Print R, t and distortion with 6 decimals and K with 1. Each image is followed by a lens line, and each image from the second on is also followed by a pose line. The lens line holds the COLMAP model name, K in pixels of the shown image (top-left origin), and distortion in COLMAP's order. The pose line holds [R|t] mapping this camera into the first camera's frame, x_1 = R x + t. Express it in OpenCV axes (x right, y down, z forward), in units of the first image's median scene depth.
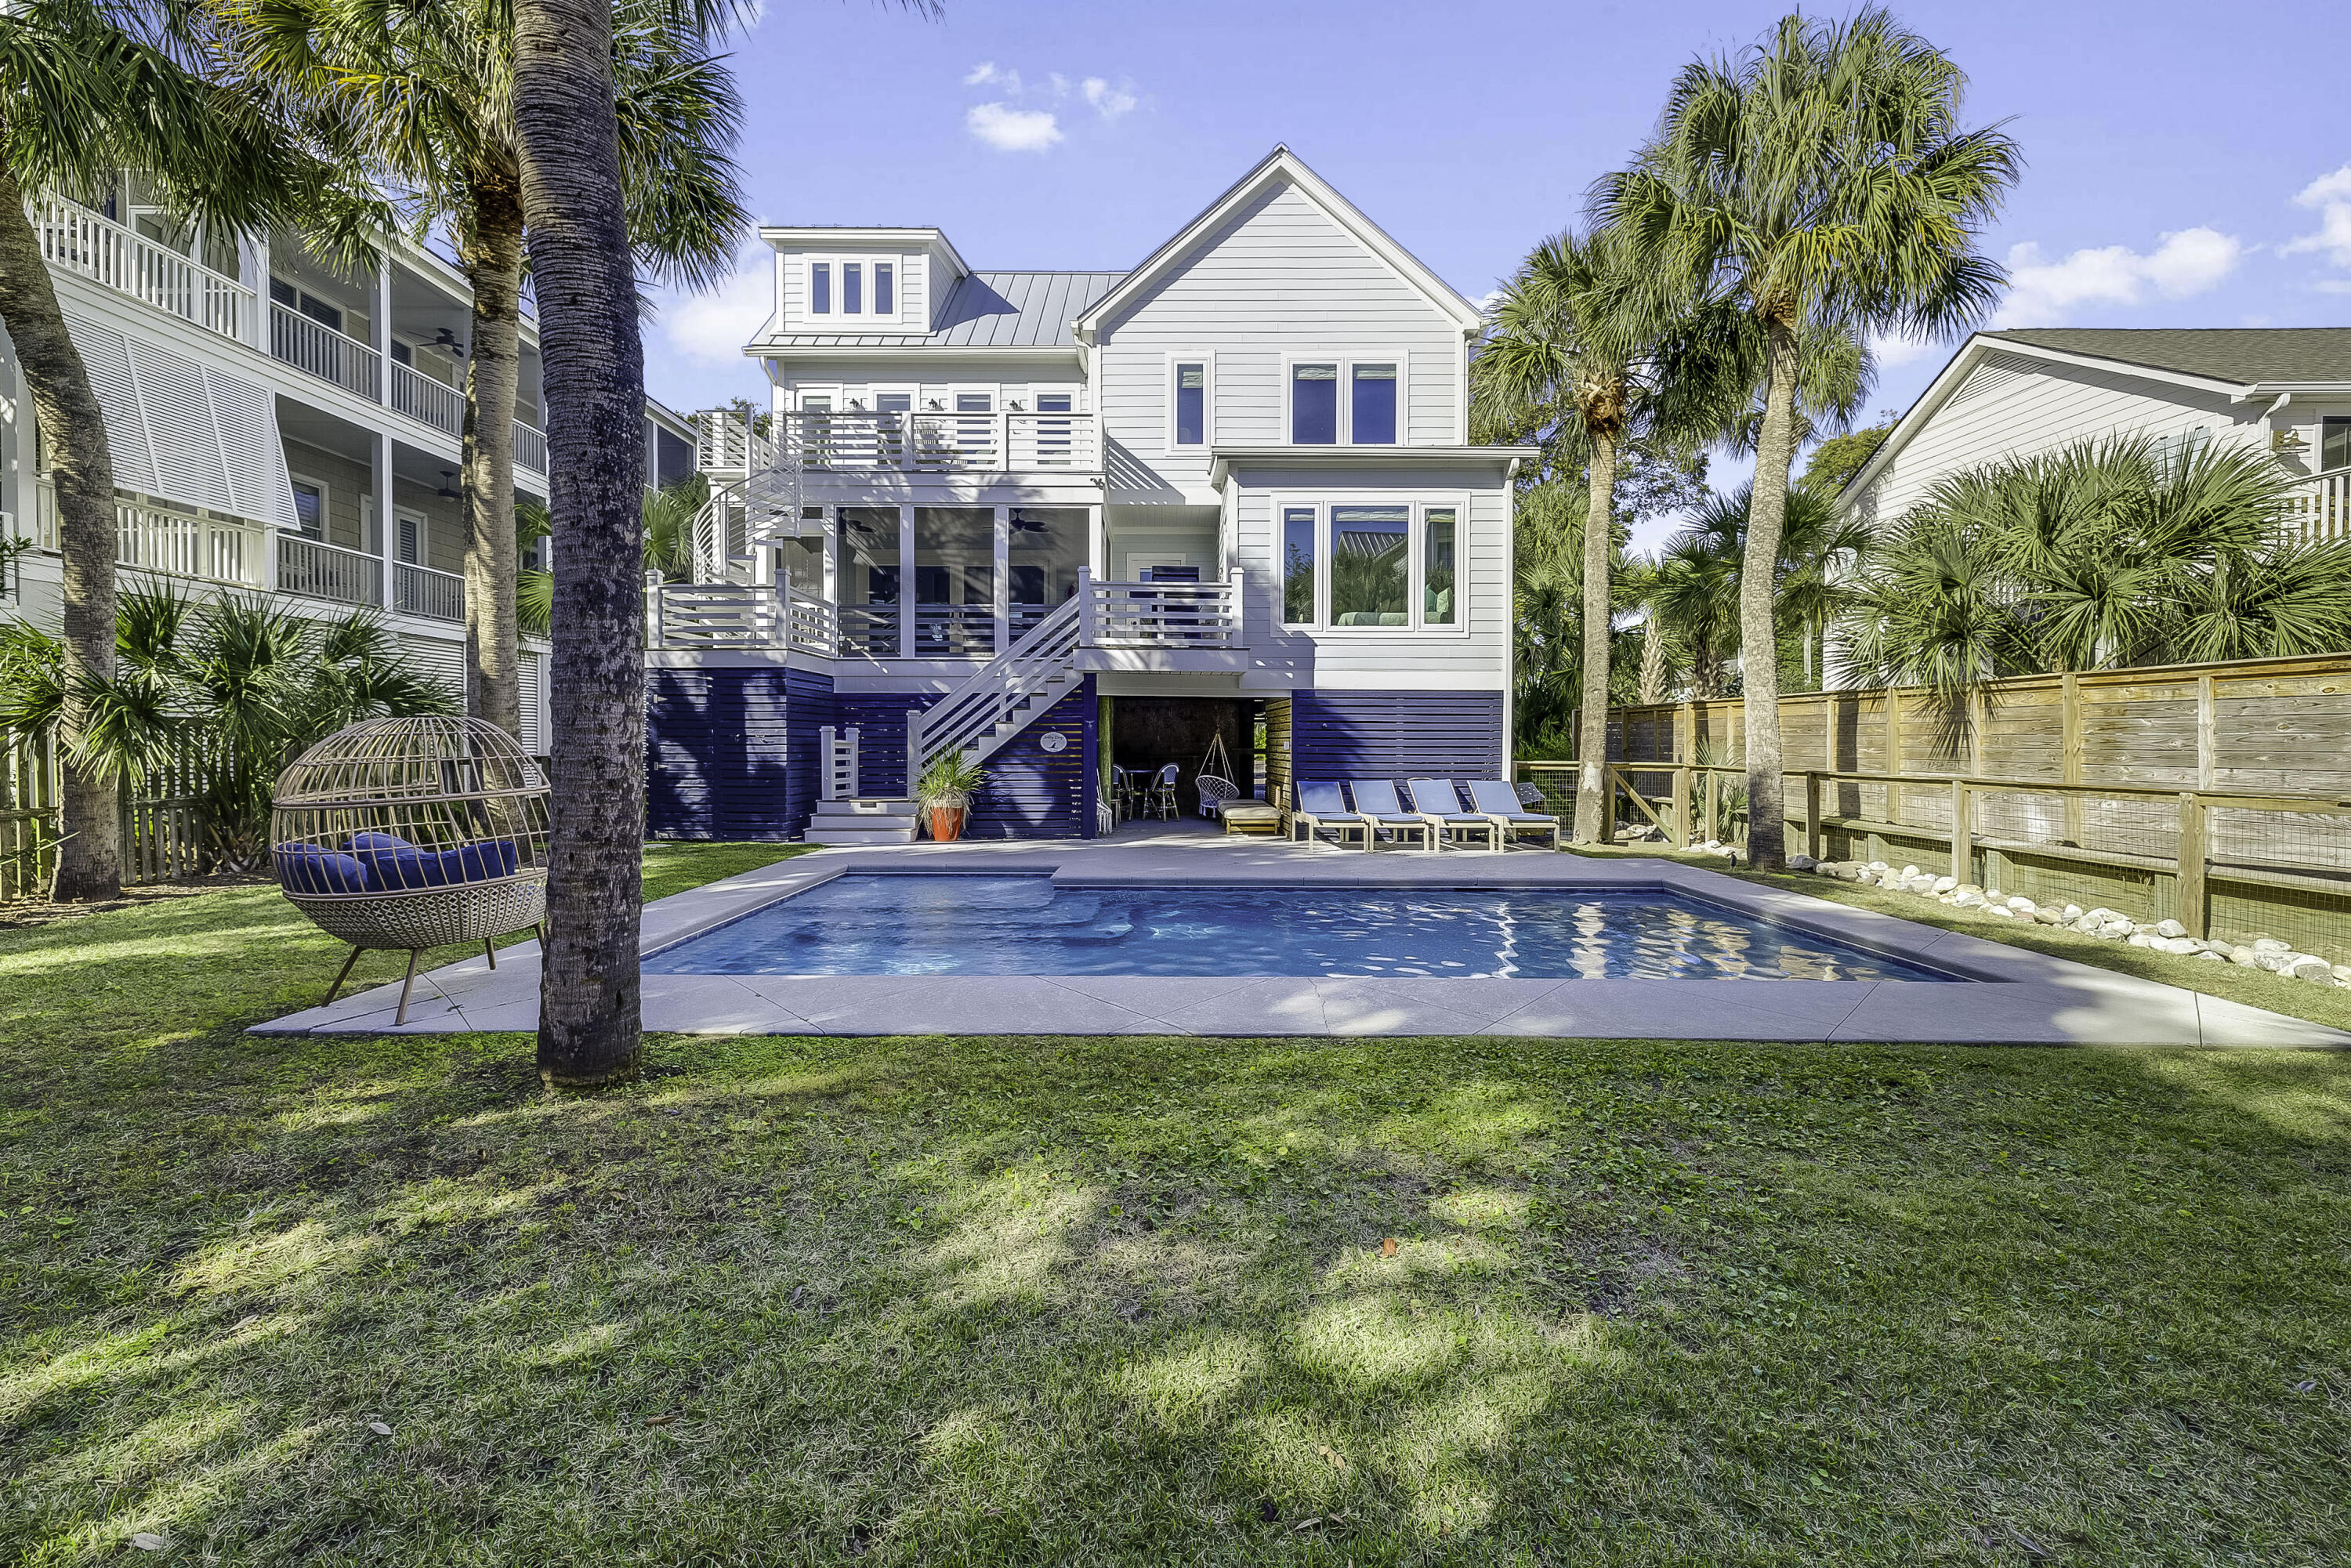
lens RADIAL K [[1019.5, 0, 1178.0], [0, 1019.5, 747.5], [0, 0, 1]] dist [0.000034, -0.000080]
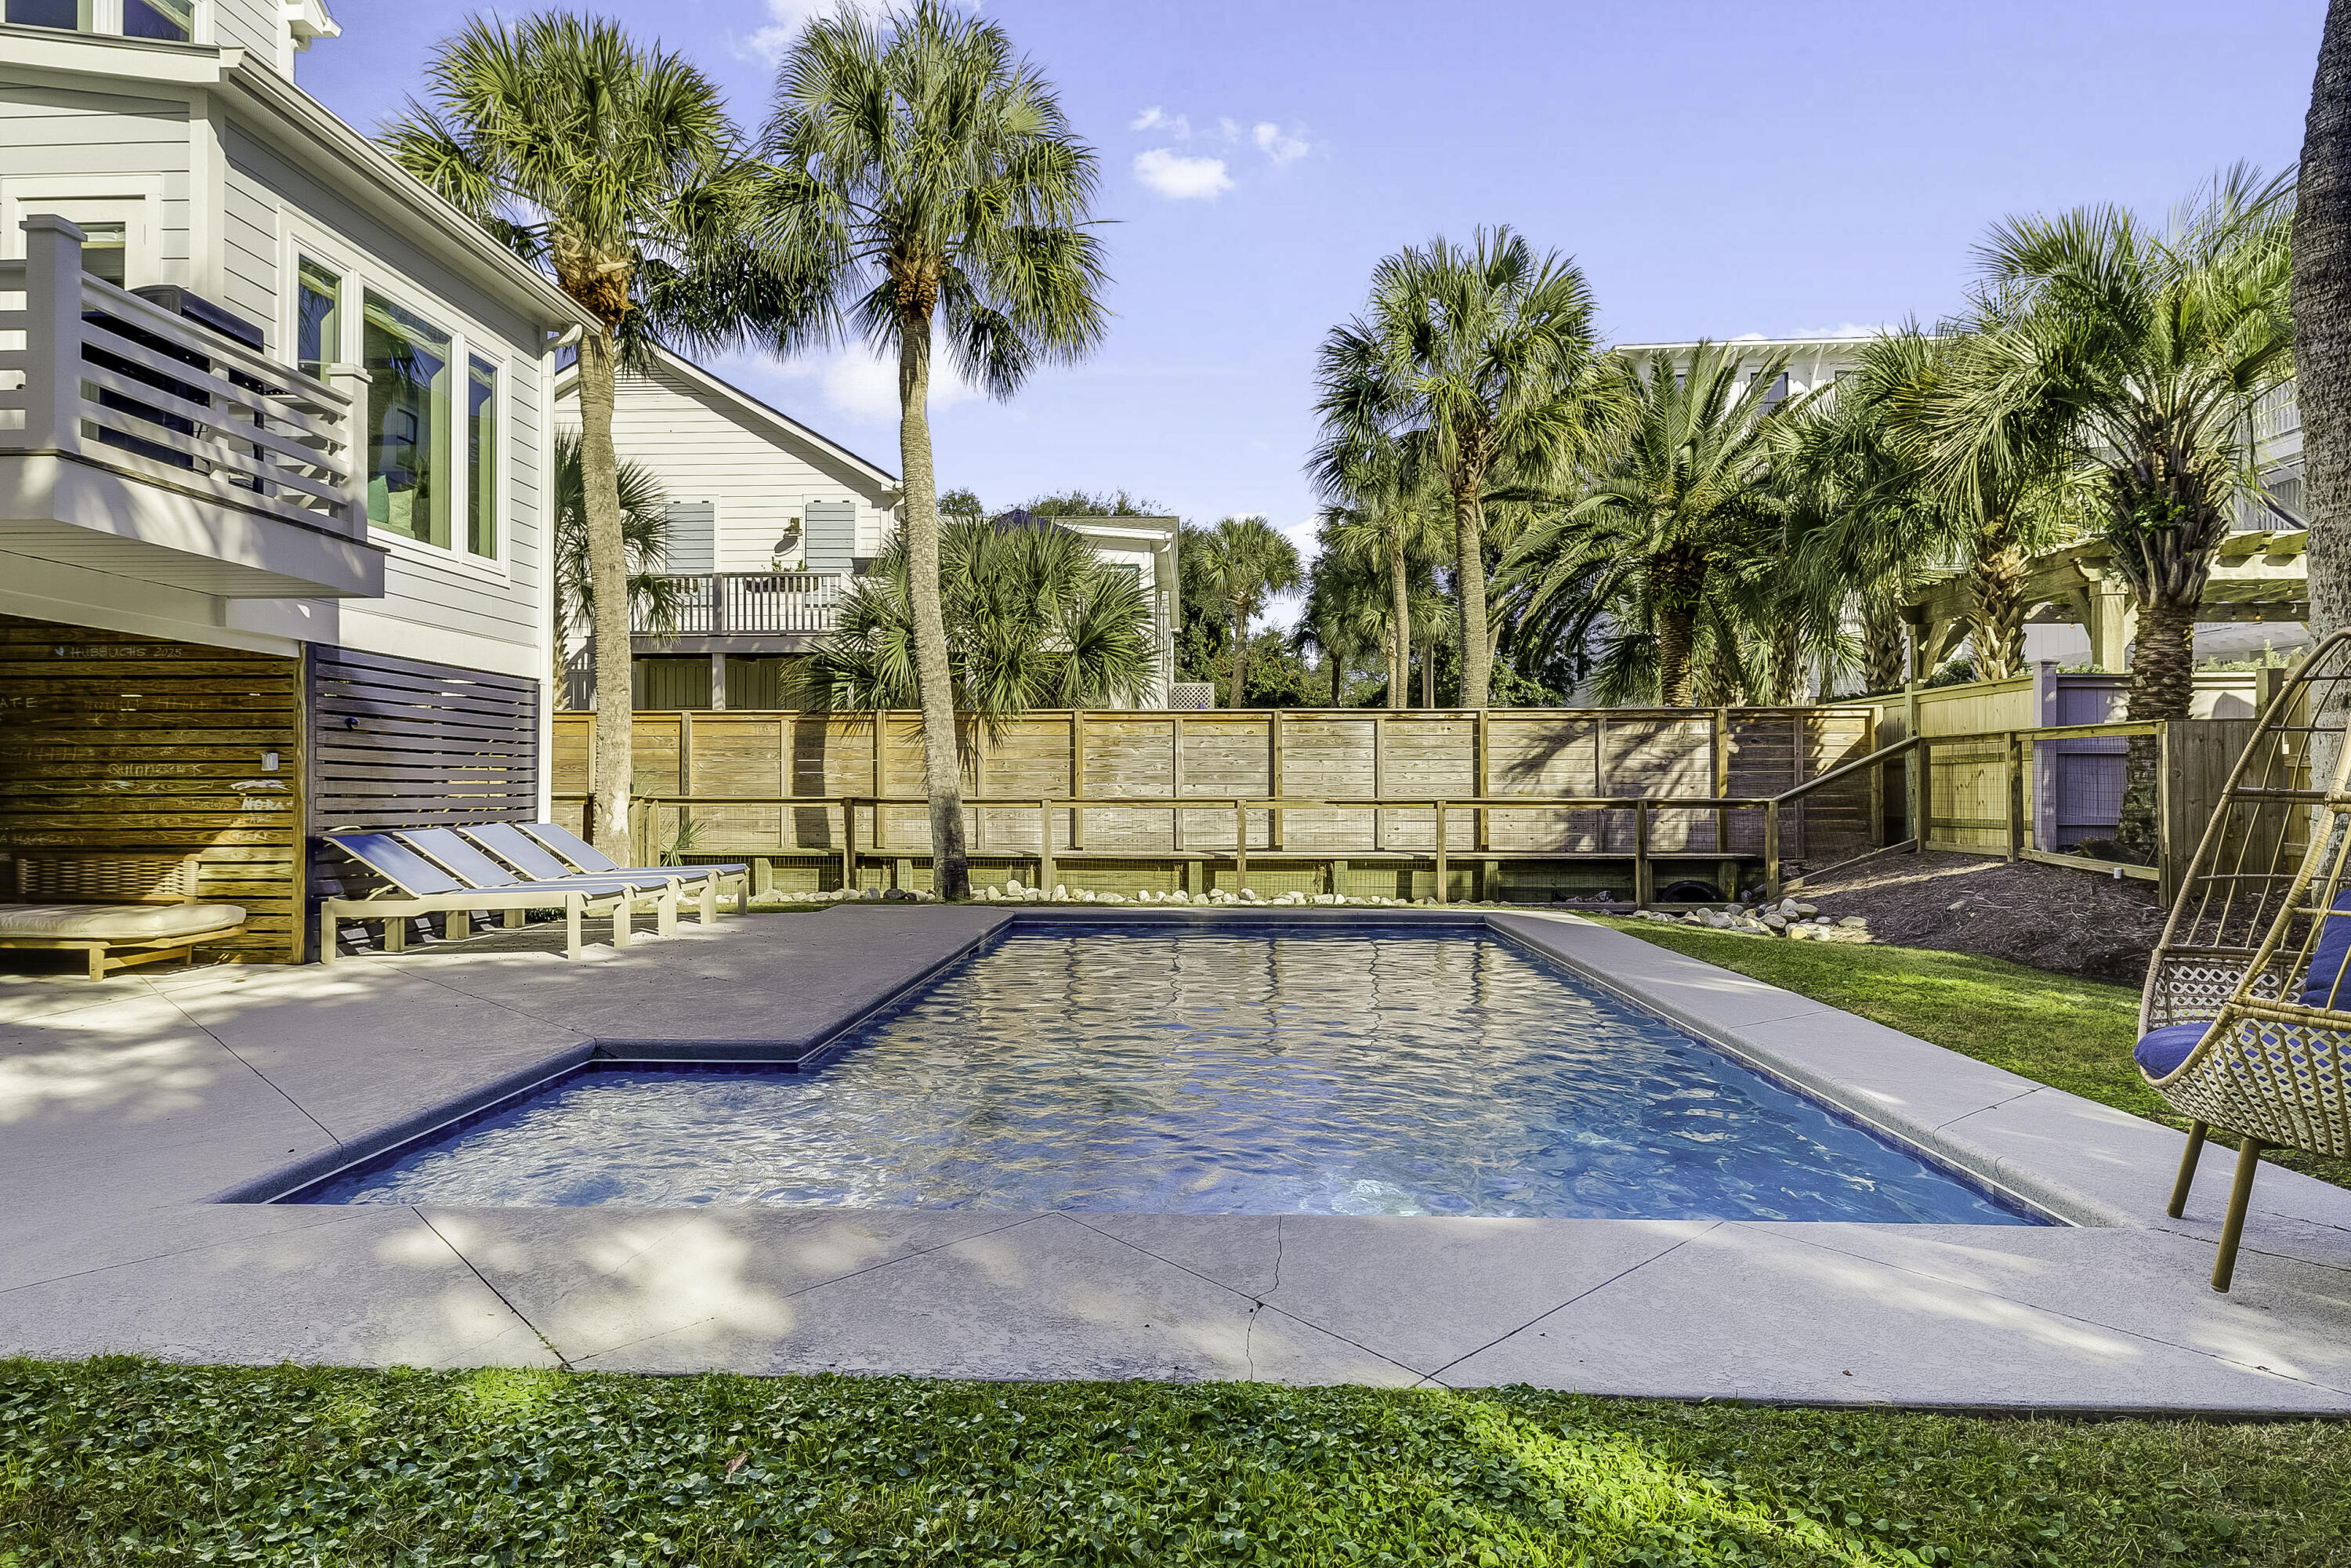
lens RADIAL K [[1313.1, 0, 1175.5], [0, 1313.1, 784.0], [0, 0, 1]] dist [-0.013503, -0.001399]
pose [[0.011993, -0.000454, 0.999928, -0.482339], [0.007330, 0.999973, 0.000366, 0.011550], [-0.999901, 0.007325, 0.011996, 0.587576]]
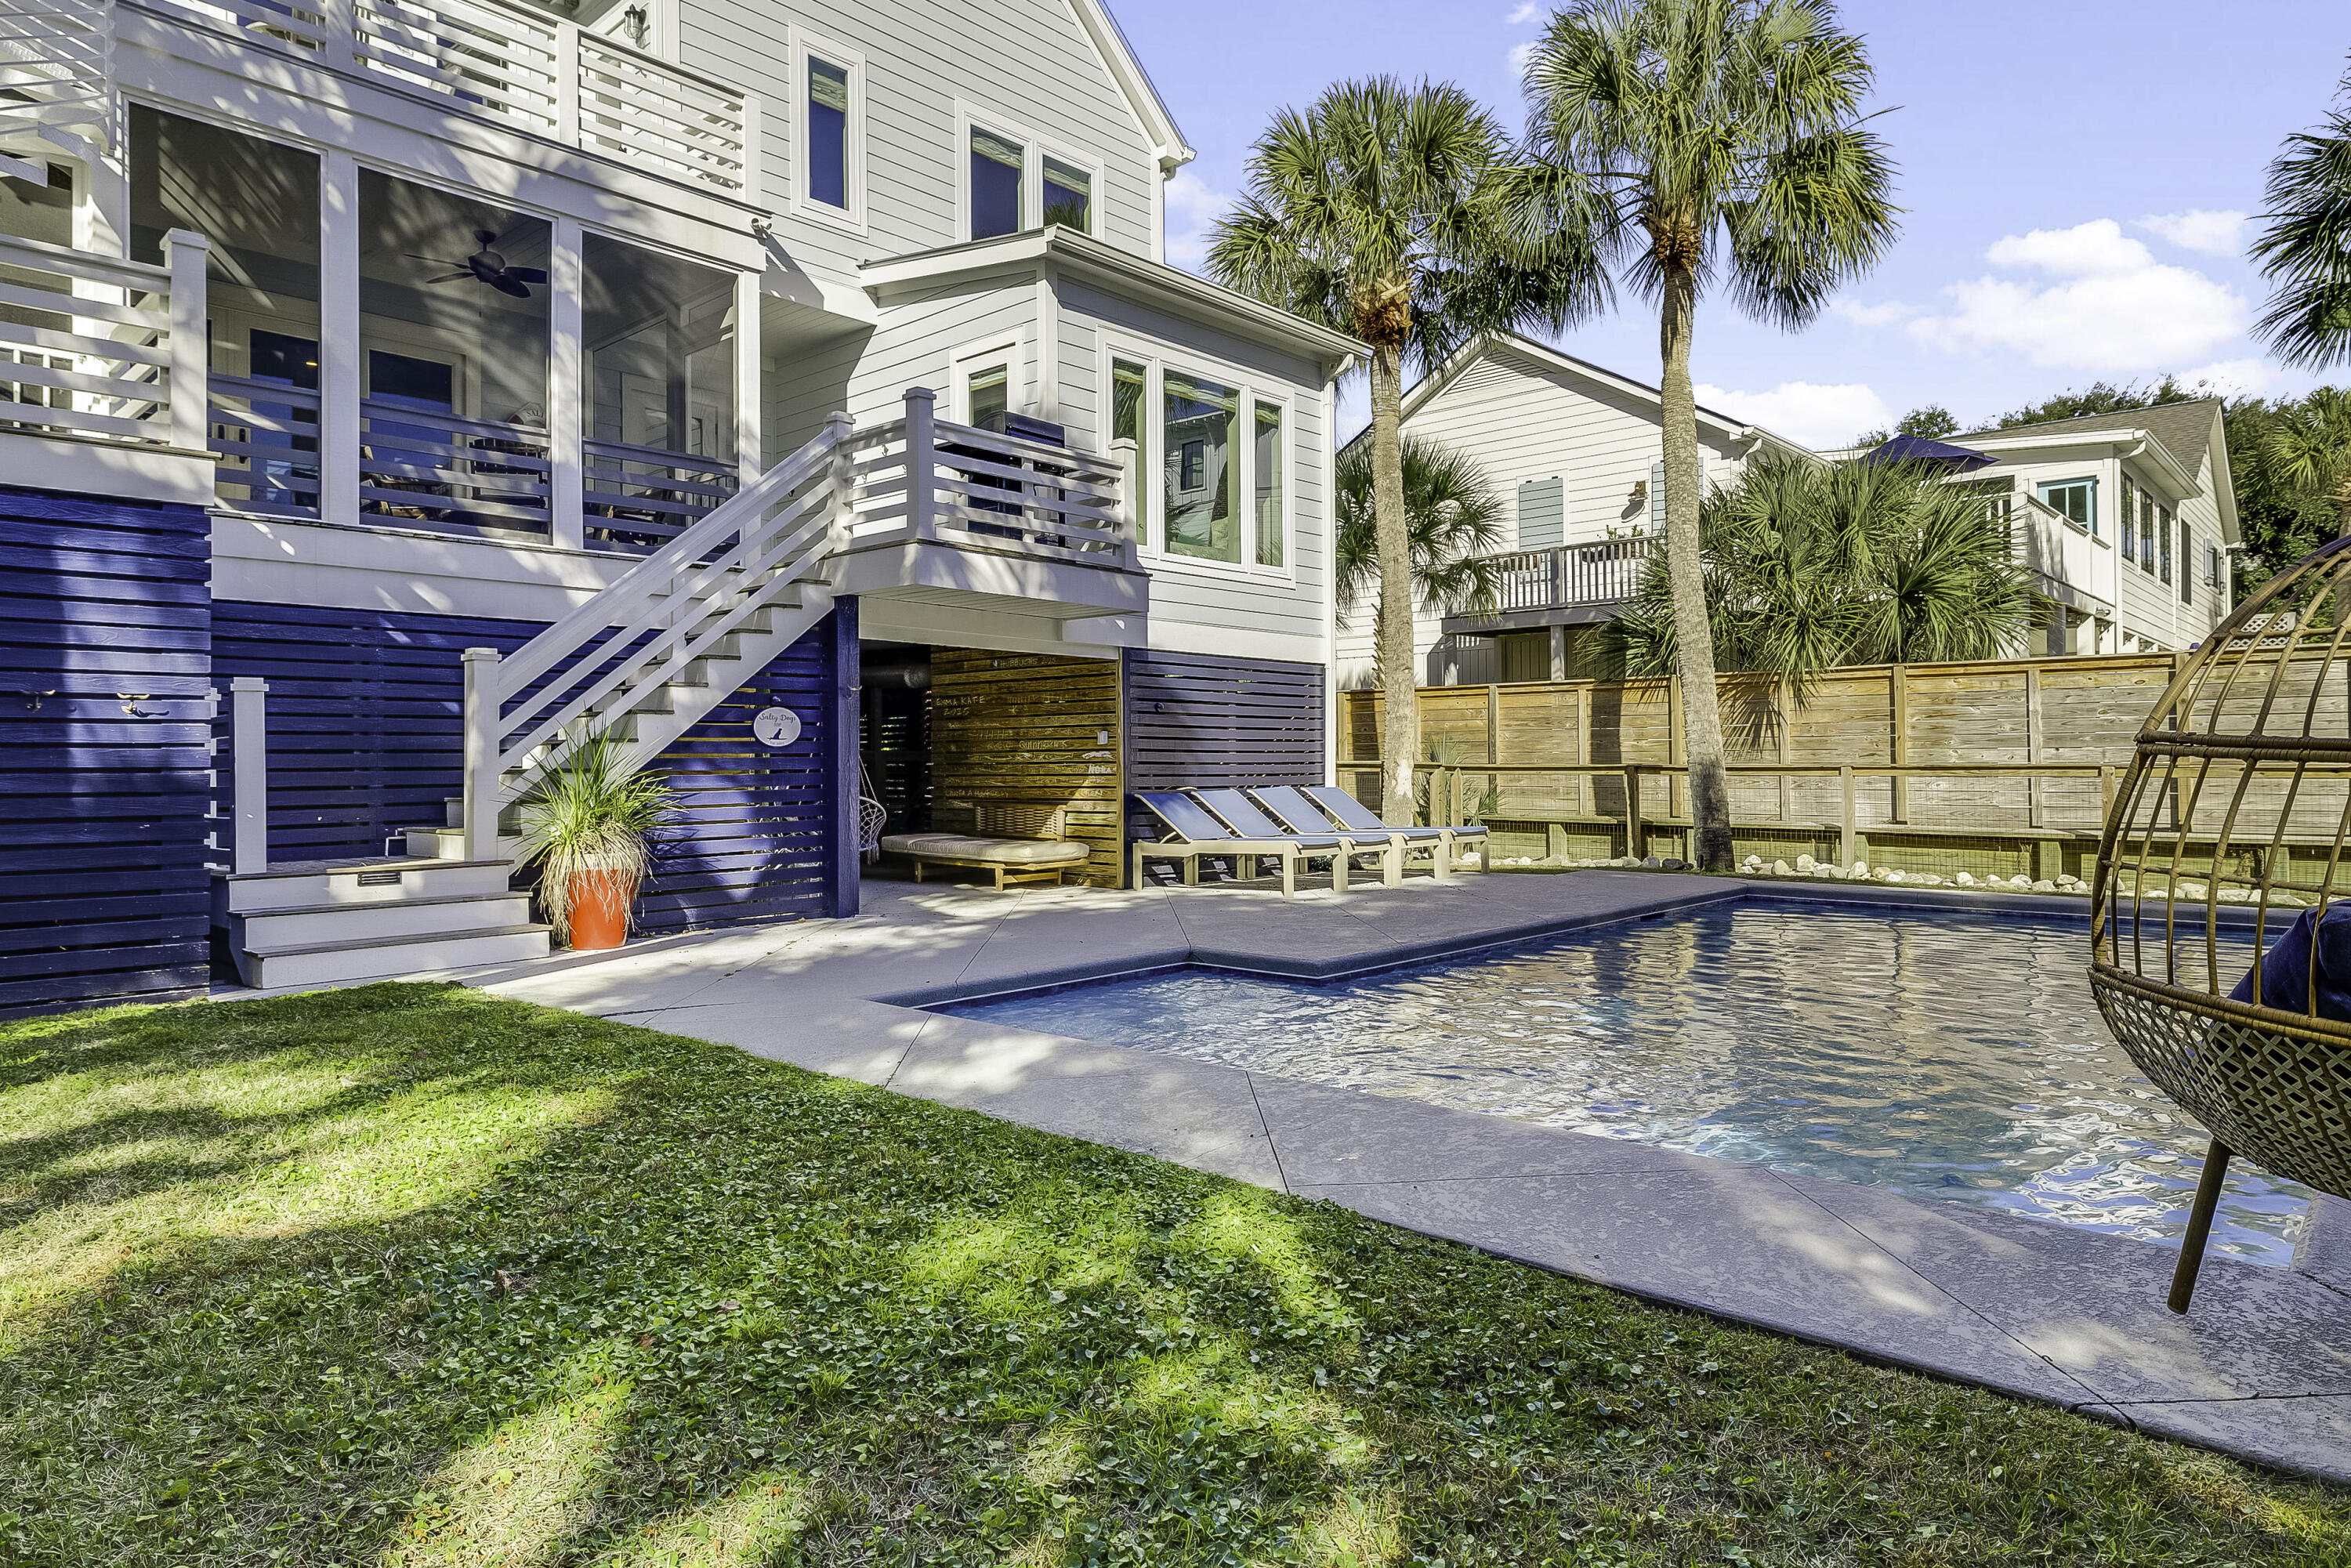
lens RADIAL K [[1389.8, 0, 1172.1], [0, 1389.8, 759.3], [0, 0, 1]] dist [0.000118, 0.000249]
pose [[0.663563, -0.005440, 0.748100, -0.504499], [0.013392, 0.999900, -0.004608, 0.016376], [-0.748000, 0.013076, 0.663570, 0.407601]]
